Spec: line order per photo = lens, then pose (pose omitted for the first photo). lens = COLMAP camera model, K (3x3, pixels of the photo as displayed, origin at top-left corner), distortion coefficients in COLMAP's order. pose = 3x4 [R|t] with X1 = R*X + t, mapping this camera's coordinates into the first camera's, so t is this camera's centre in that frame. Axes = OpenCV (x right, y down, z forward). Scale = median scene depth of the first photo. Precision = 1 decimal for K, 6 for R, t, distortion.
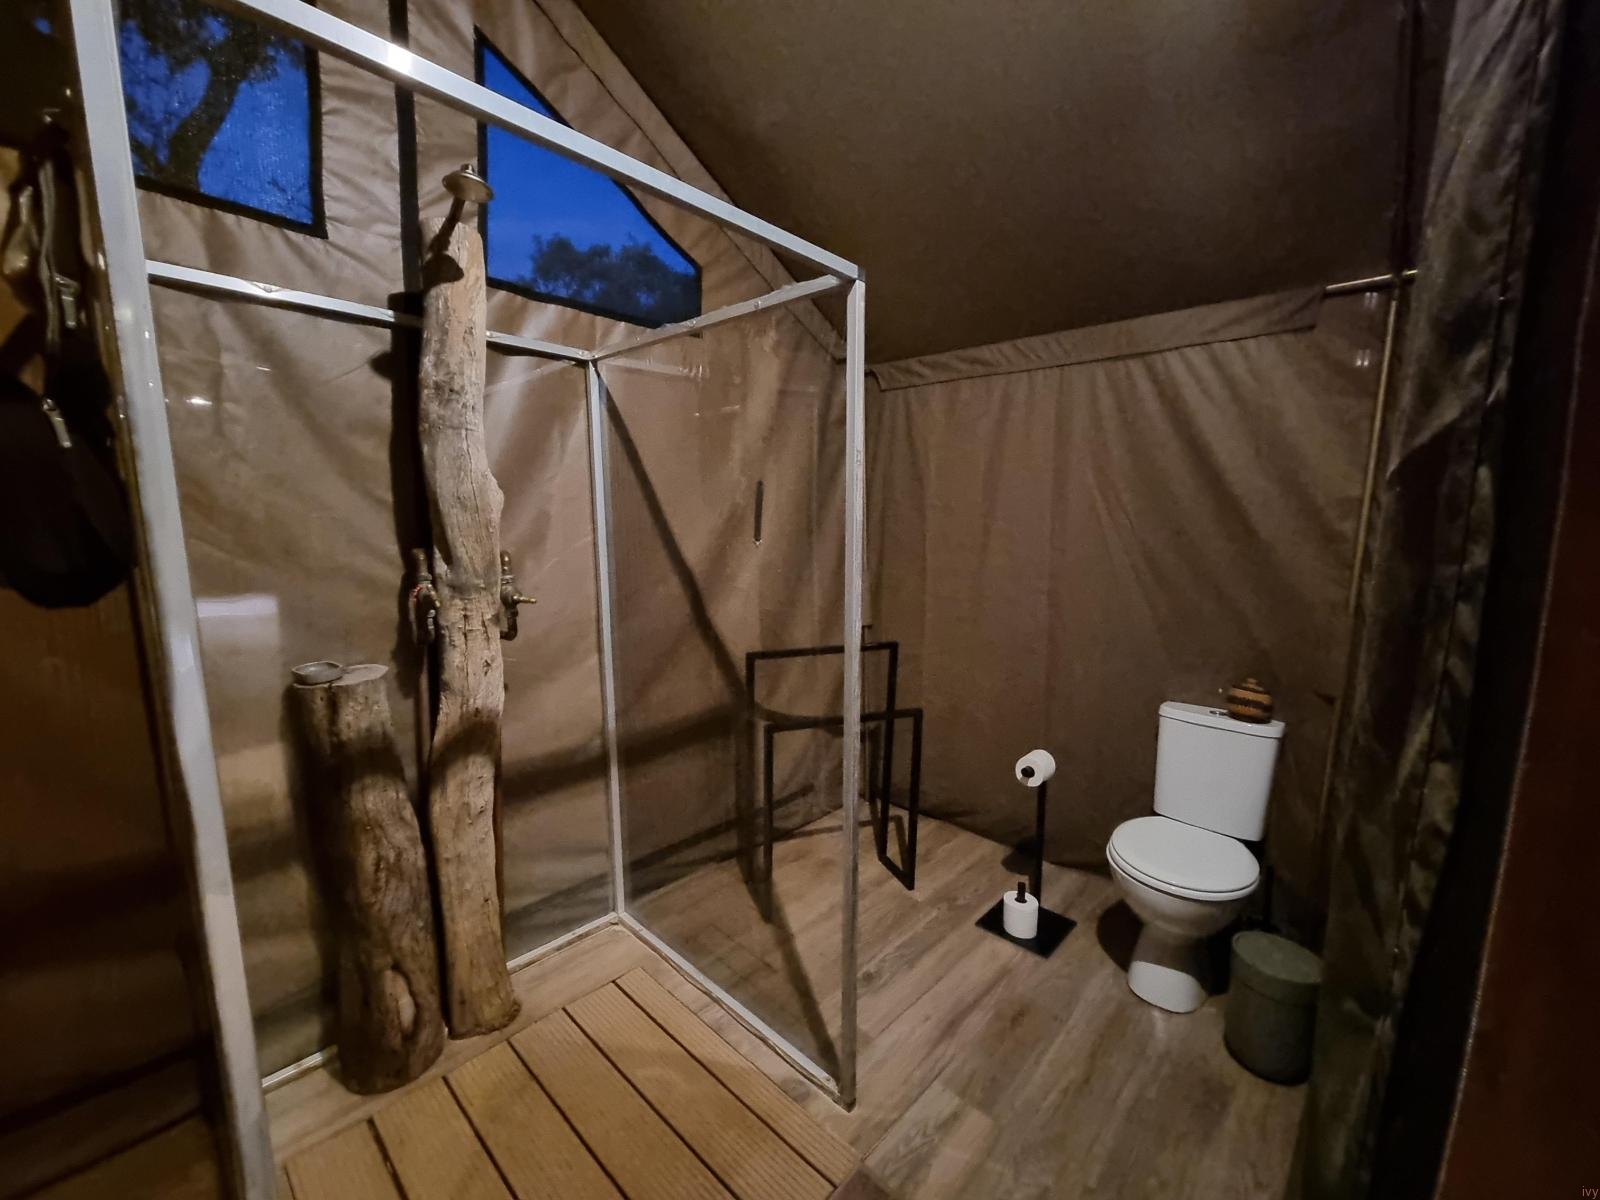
lens RADIAL K [[642.1, 0, 803.7], [0, 642.1, 600.6], [0, 0, 1]] dist [-0.011800, -0.000778]
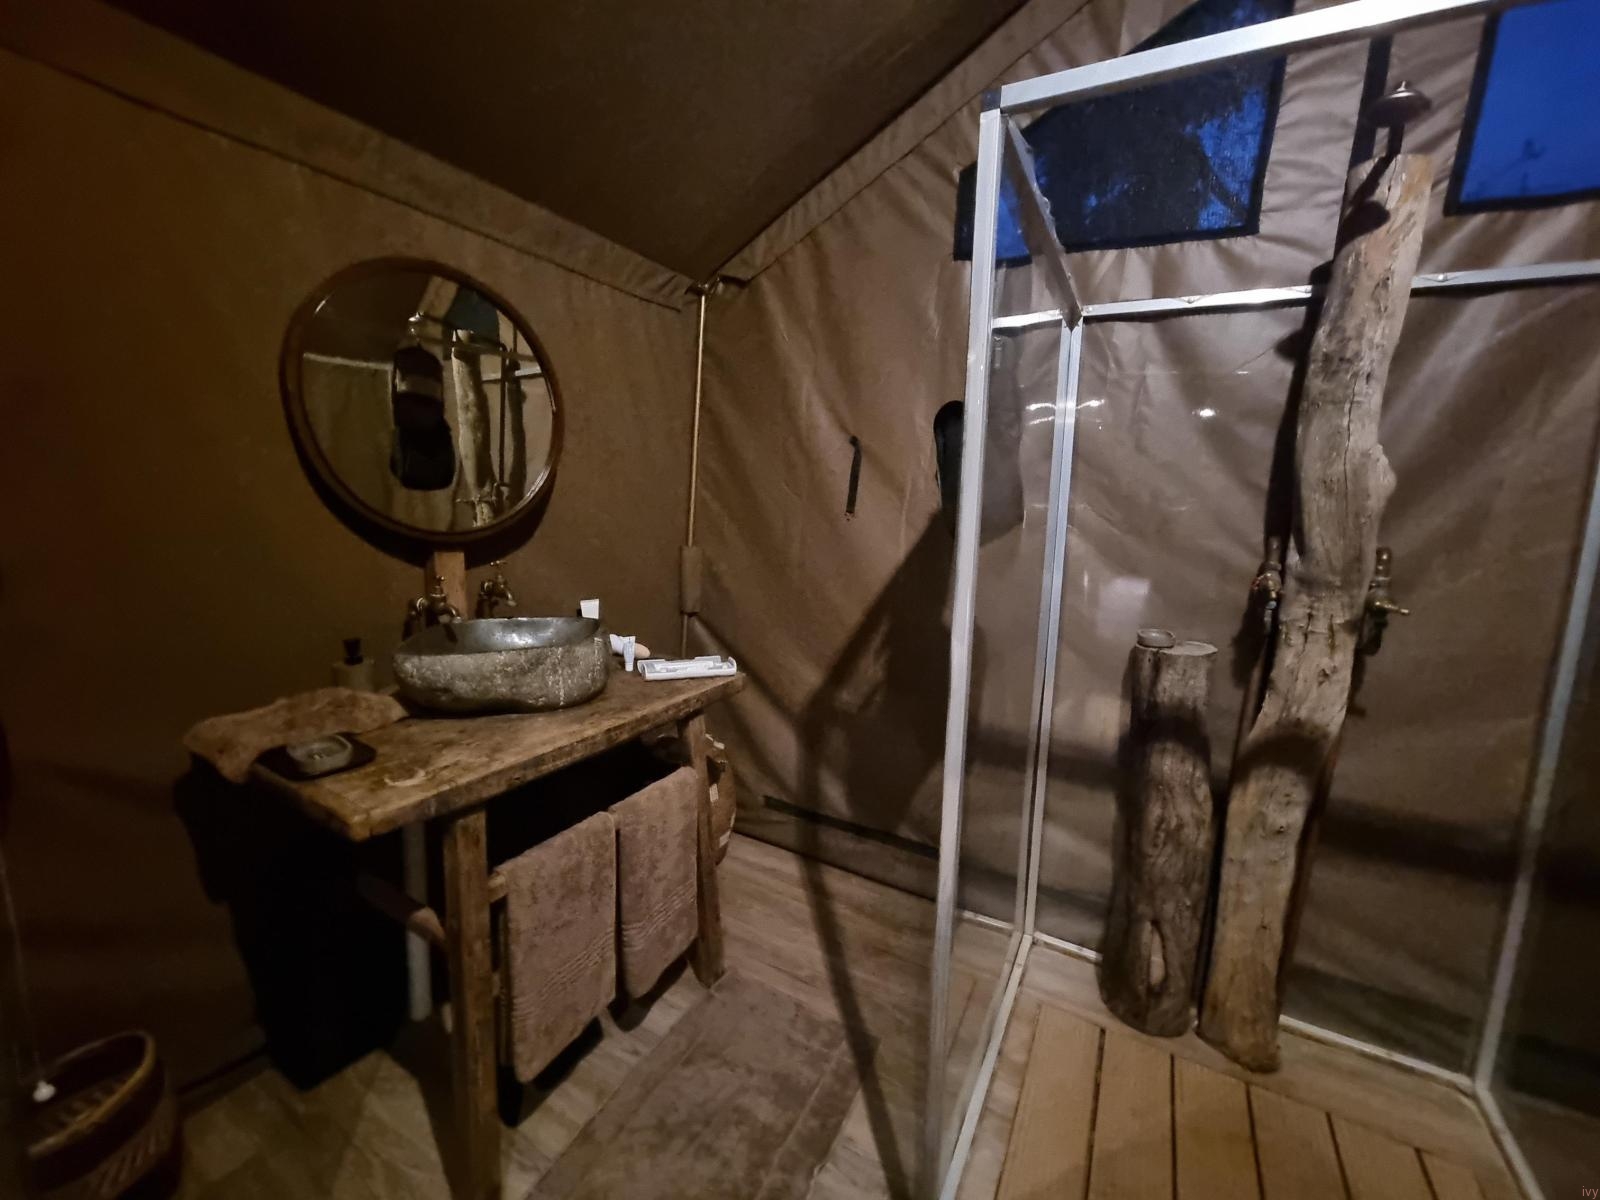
lens RADIAL K [[642.1, 0, 804.0], [0, 642.1, 602.3], [0, 0, 1]] dist [-0.011800, -0.000778]
pose [[0.235017, 0.158571, -0.958969, 0.156199], [-0.154290, 0.980180, 0.124266, 0.005333], [0.959668, 0.118754, 0.254824, 0.093394]]
